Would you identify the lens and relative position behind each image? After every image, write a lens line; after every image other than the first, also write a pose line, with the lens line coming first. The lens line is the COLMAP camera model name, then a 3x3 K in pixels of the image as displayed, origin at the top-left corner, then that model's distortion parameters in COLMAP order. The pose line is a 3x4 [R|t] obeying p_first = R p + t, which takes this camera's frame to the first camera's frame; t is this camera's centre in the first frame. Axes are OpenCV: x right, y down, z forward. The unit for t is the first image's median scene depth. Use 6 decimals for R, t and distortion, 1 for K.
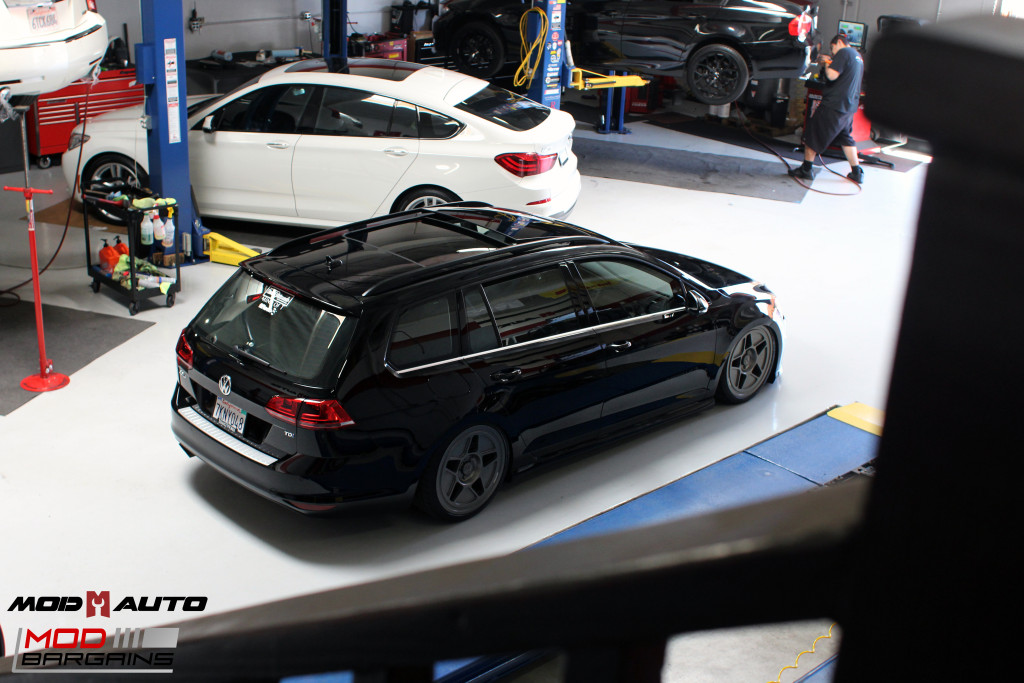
lens RADIAL K [[1313.0, 0, 508.3], [0, 1313.0, 364.0], [0, 0, 1]] dist [-0.076081, 0.061112]
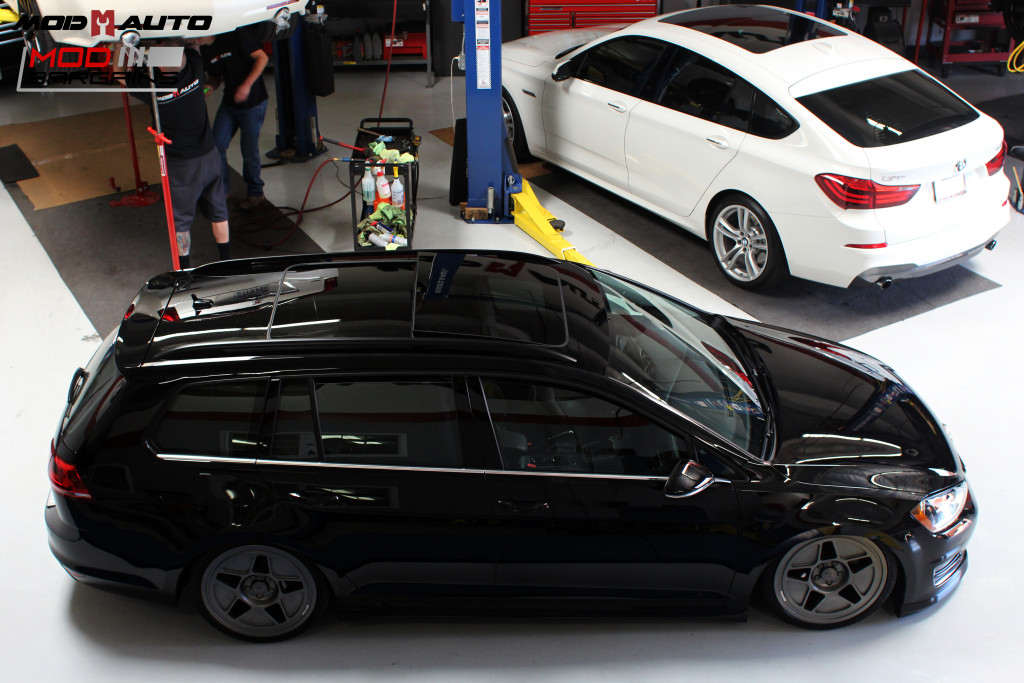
lens RADIAL K [[1313.0, 0, 508.3], [0, 1313.0, 364.0], [0, 0, 1]] dist [-0.076081, 0.061112]
pose [[0.737600, 0.289037, -0.610249, 0.391147], [-0.219643, 0.957307, 0.187937, -0.174820], [0.638517, -0.004585, 0.769594, 0.342745]]
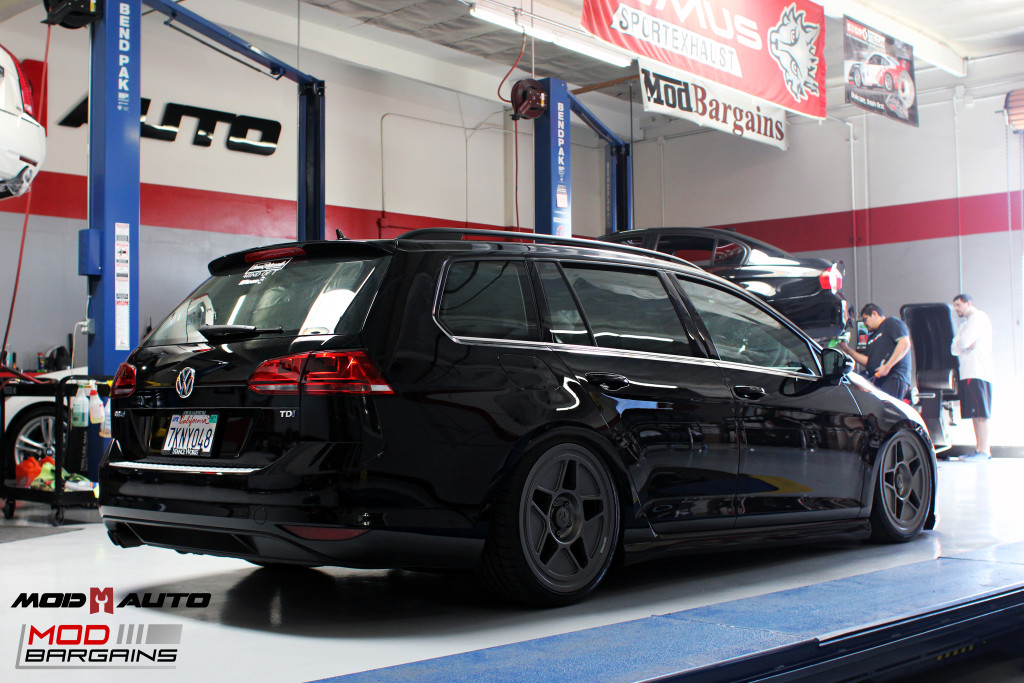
lens RADIAL K [[1313.0, 0, 508.3], [0, 1313.0, 364.0], [0, 0, 1]] dist [-0.076081, 0.061112]
pose [[0.997548, -0.050860, 0.048071, -0.060979], [0.065882, 0.914168, -0.399947, 0.192139], [-0.023604, 0.402133, 0.915277, 0.279155]]
